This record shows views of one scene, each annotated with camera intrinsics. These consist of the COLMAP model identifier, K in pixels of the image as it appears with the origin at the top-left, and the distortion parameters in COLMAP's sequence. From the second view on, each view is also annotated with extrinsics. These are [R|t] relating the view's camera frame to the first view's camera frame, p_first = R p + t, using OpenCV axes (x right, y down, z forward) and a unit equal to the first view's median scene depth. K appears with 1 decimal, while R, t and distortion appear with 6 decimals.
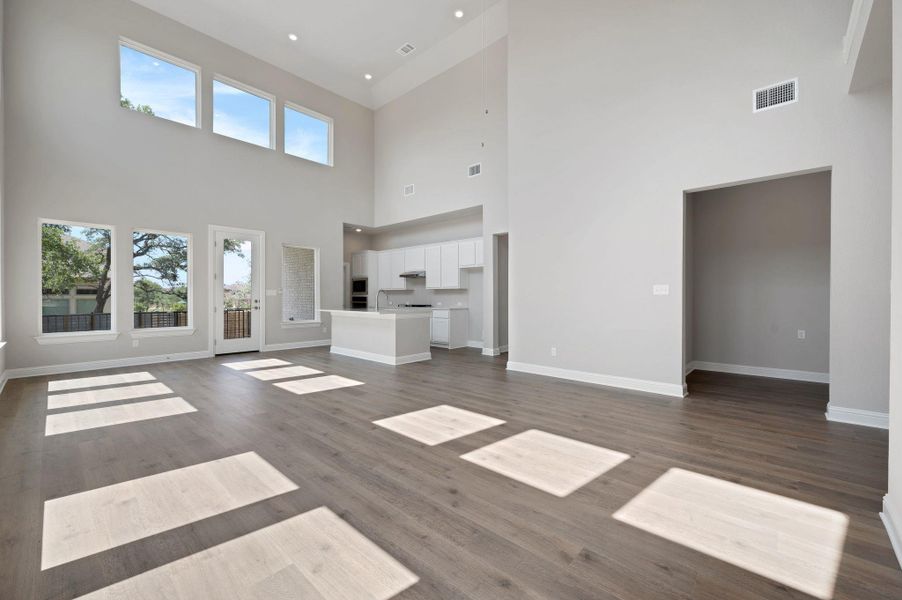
lens RADIAL K [[371.1, 0, 439.8], [0, 371.1, 295.9], [0, 0, 1]] dist [-0.001754, 0.000299]
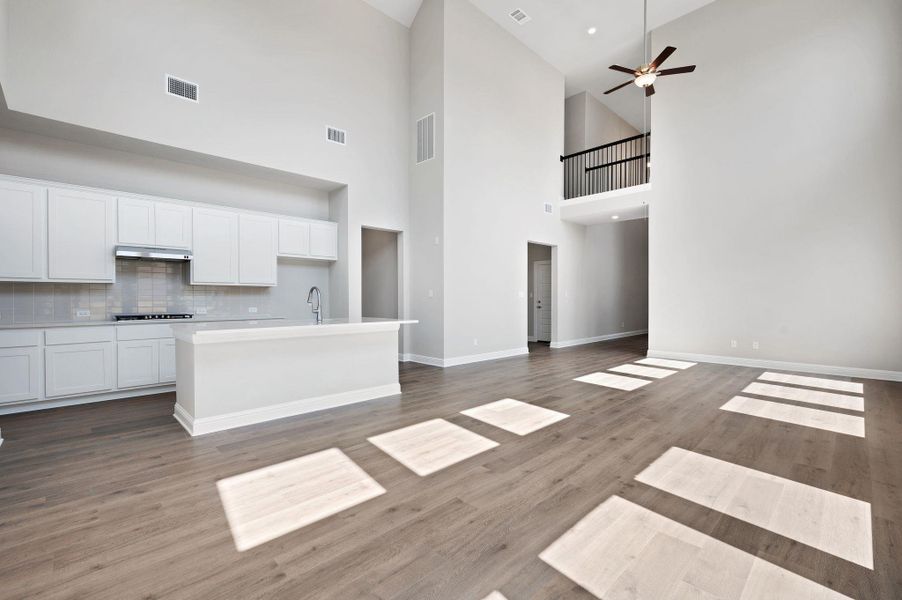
lens RADIAL K [[406.5, 0, 463.5], [0, 406.5, 299.9], [0, 0, 1]] dist [0.005942, 0.000809]
pose [[0.009081, -0.001831, 0.999957, -0.720141], [-0.000215, 0.999998, 0.001833, 0.002965], [-0.999959, -0.000231, 0.009081, 0.688735]]
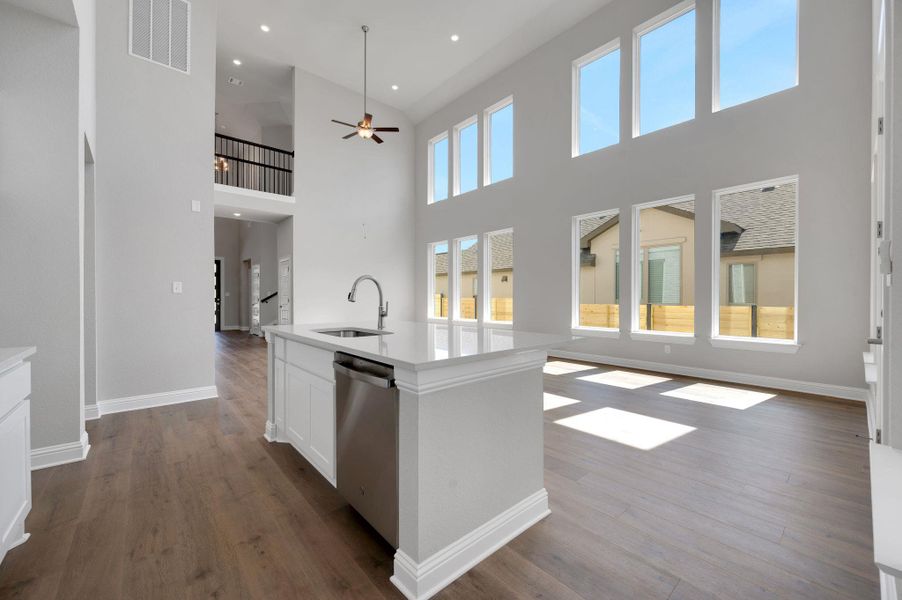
lens RADIAL K [[354.2, 0, 462.5], [0, 354.2, 301.6], [0, 0, 1]] dist [-0.000680, -0.000078]
pose [[-0.998486, 0.000768, 0.055003, -0.251067], [0.001341, 0.999945, 0.010383, 0.004484], [-0.054992, 0.010441, -0.998432, 1.223232]]
